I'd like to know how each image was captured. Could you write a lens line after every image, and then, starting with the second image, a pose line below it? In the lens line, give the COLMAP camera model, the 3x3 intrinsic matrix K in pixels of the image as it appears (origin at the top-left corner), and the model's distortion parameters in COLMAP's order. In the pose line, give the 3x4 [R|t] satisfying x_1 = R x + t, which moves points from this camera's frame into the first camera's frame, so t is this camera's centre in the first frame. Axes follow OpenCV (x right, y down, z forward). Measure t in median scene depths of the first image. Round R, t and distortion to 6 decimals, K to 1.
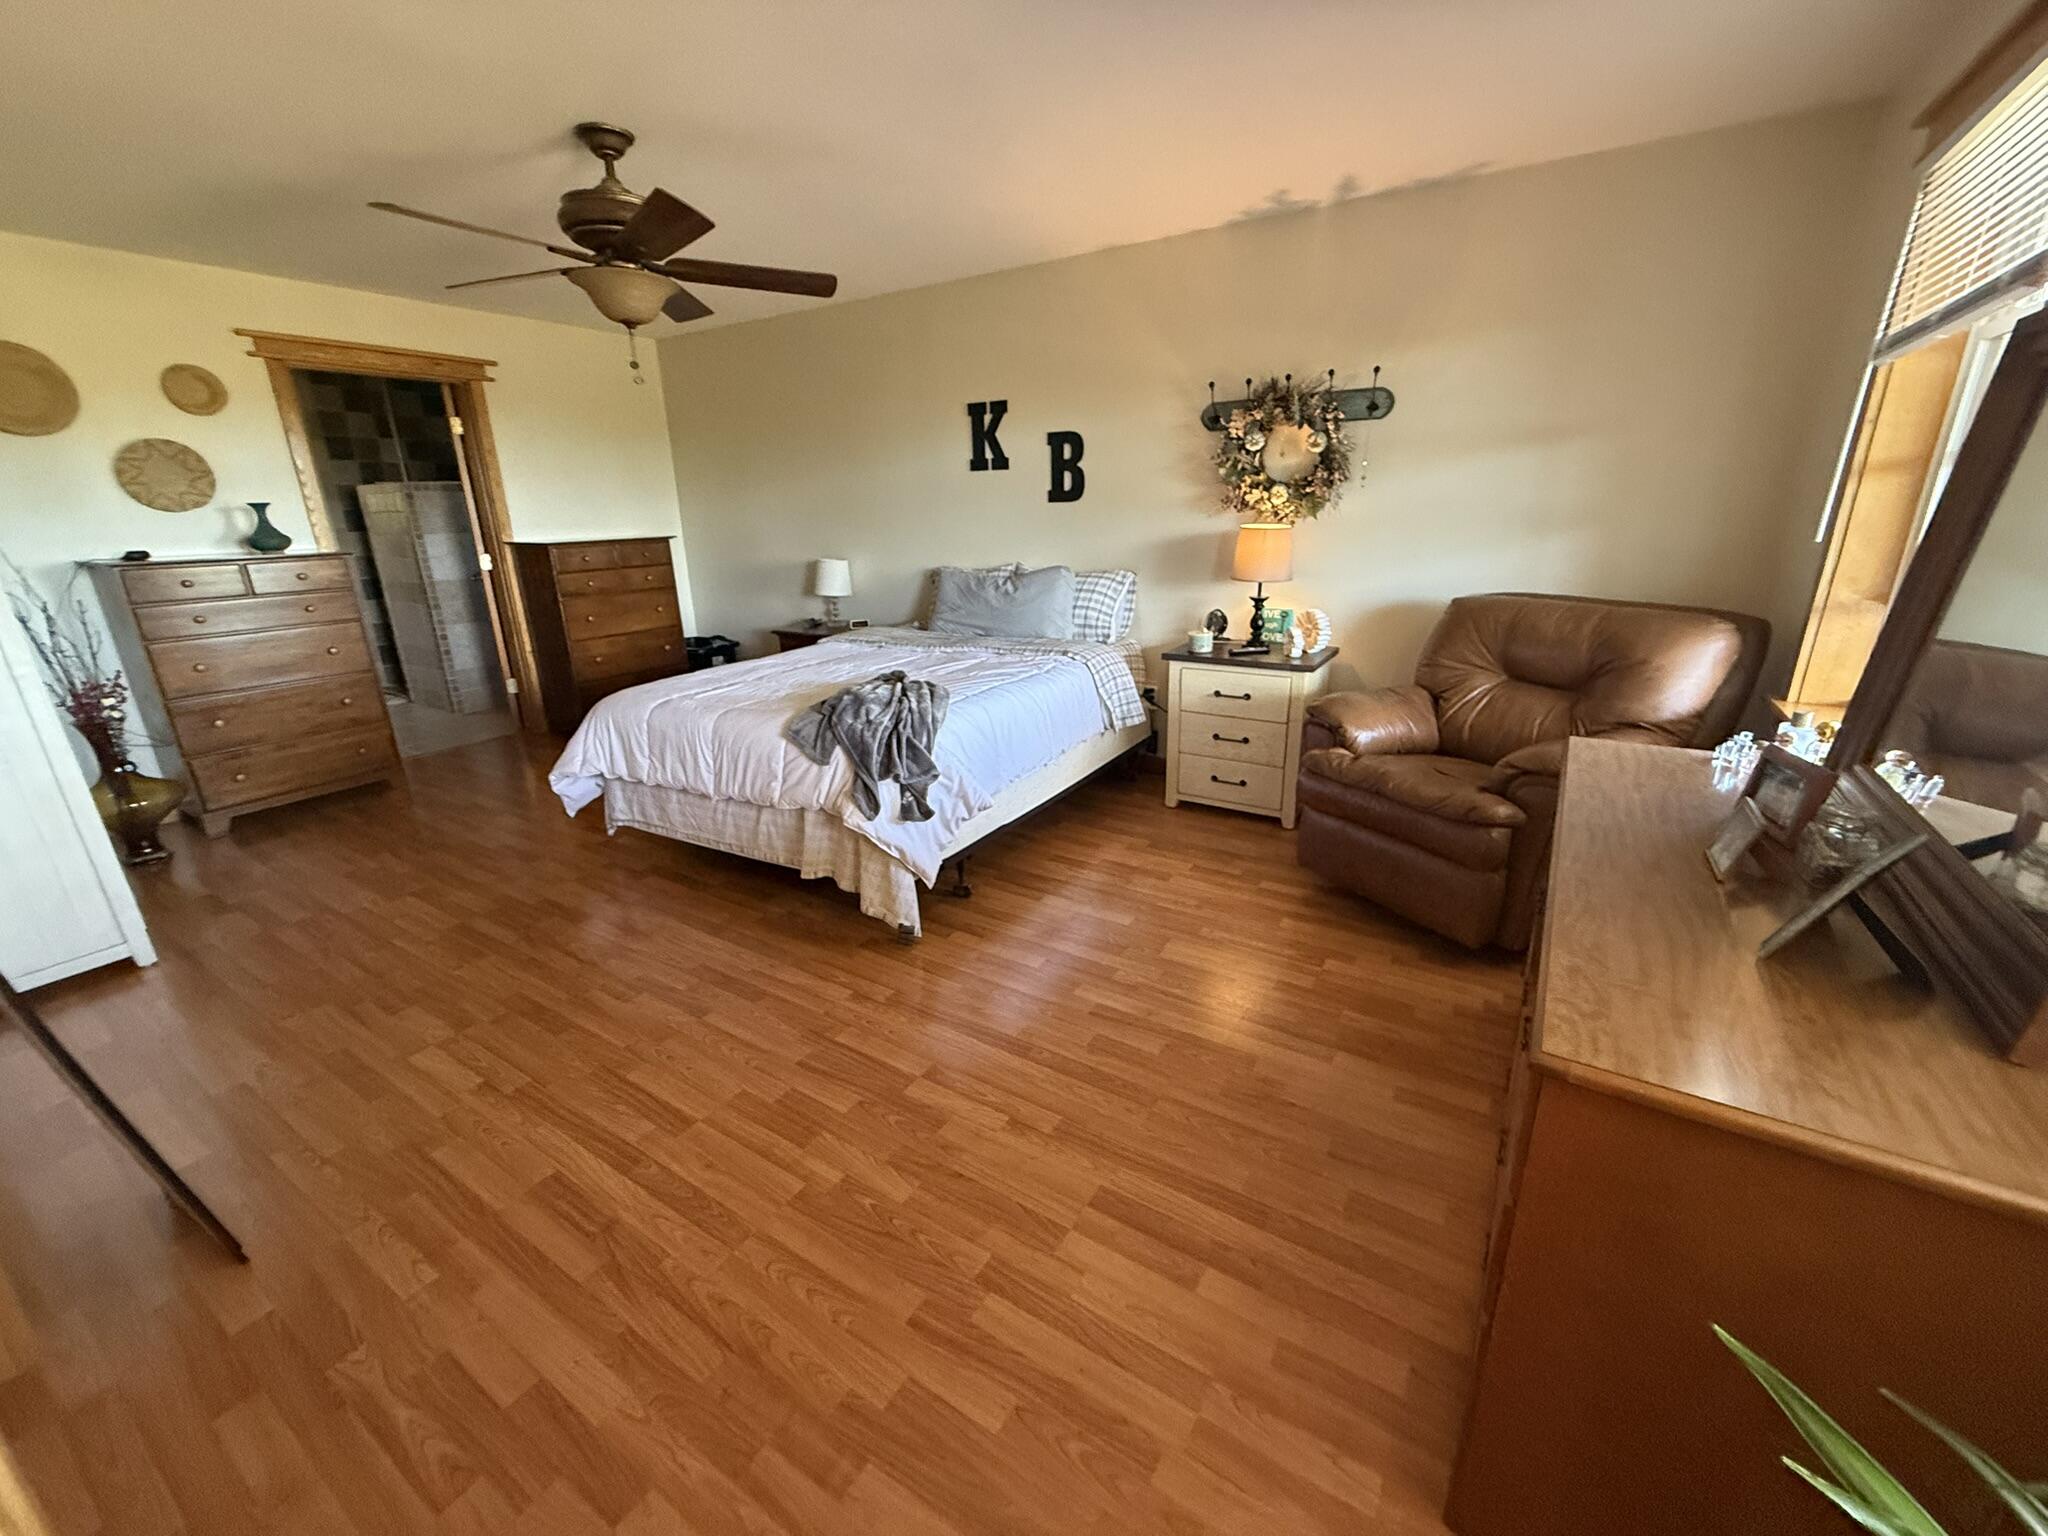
lens RADIAL K [[816.6, 0, 1022.1], [0, 816.6, 767.9], [0, 0, 1]] dist [-0.000482, -0.000054]
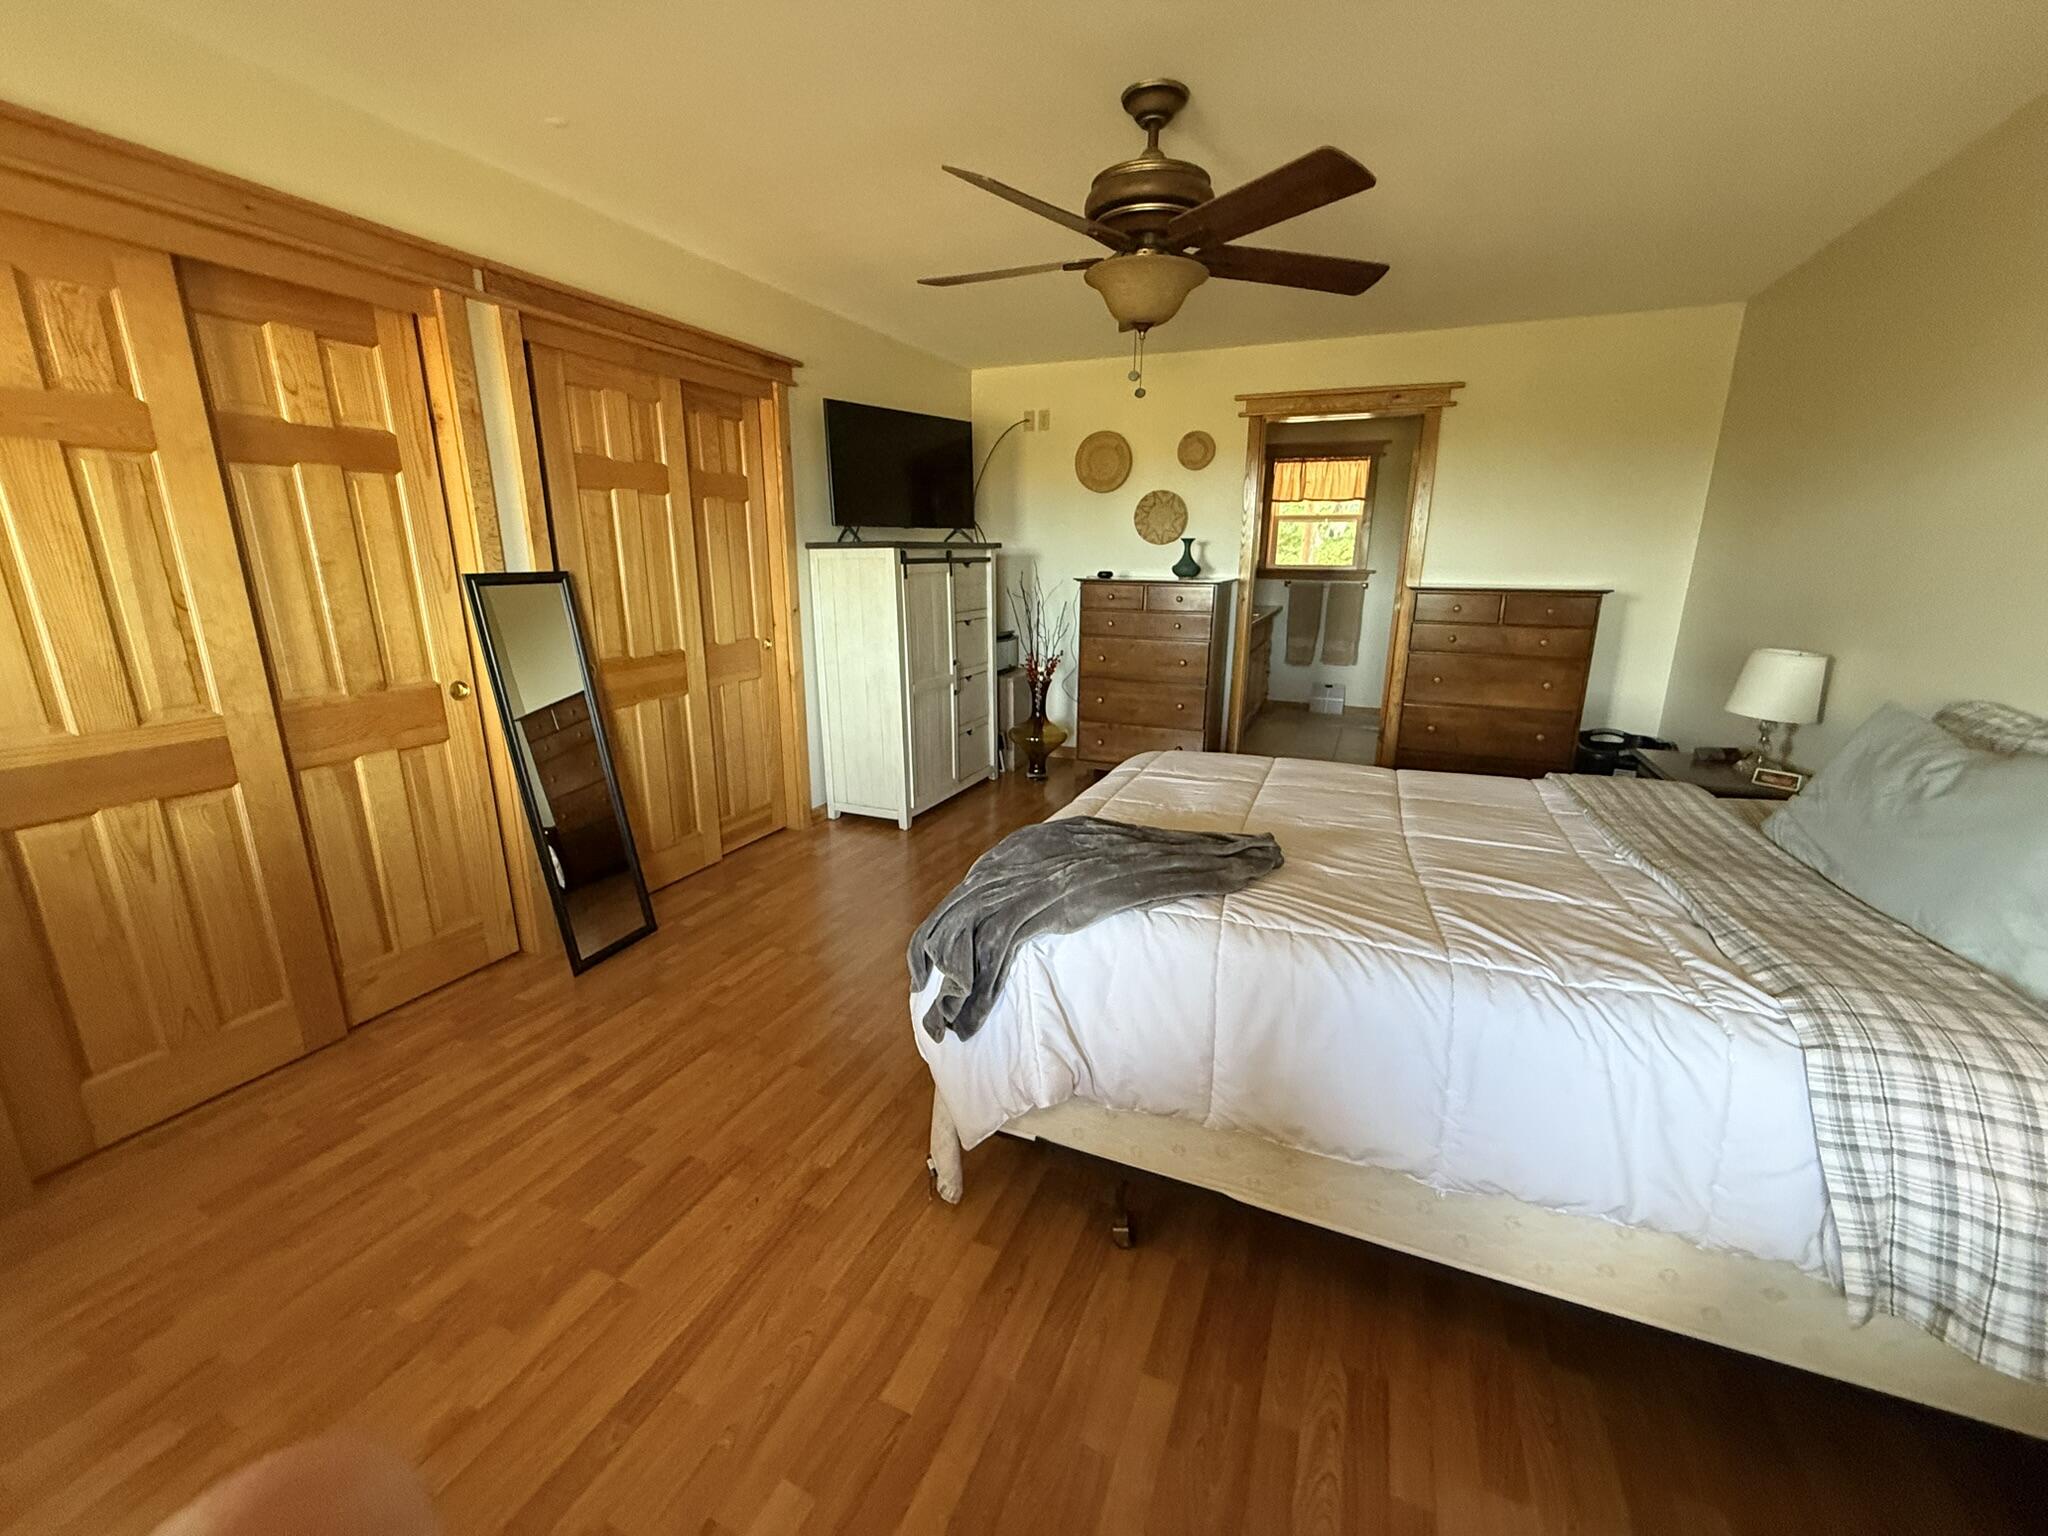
lens RADIAL K [[816.6, 0, 1017.4], [0, 816.6, 765.5], [0, 0, 1]] dist [-0.000482, -0.000054]
pose [[0.151956, 0.271626, -0.950331, 0.296003], [-0.312503, 0.925376, 0.214525, -0.195685], [0.937684, 0.264382, 0.225501, 0.586293]]
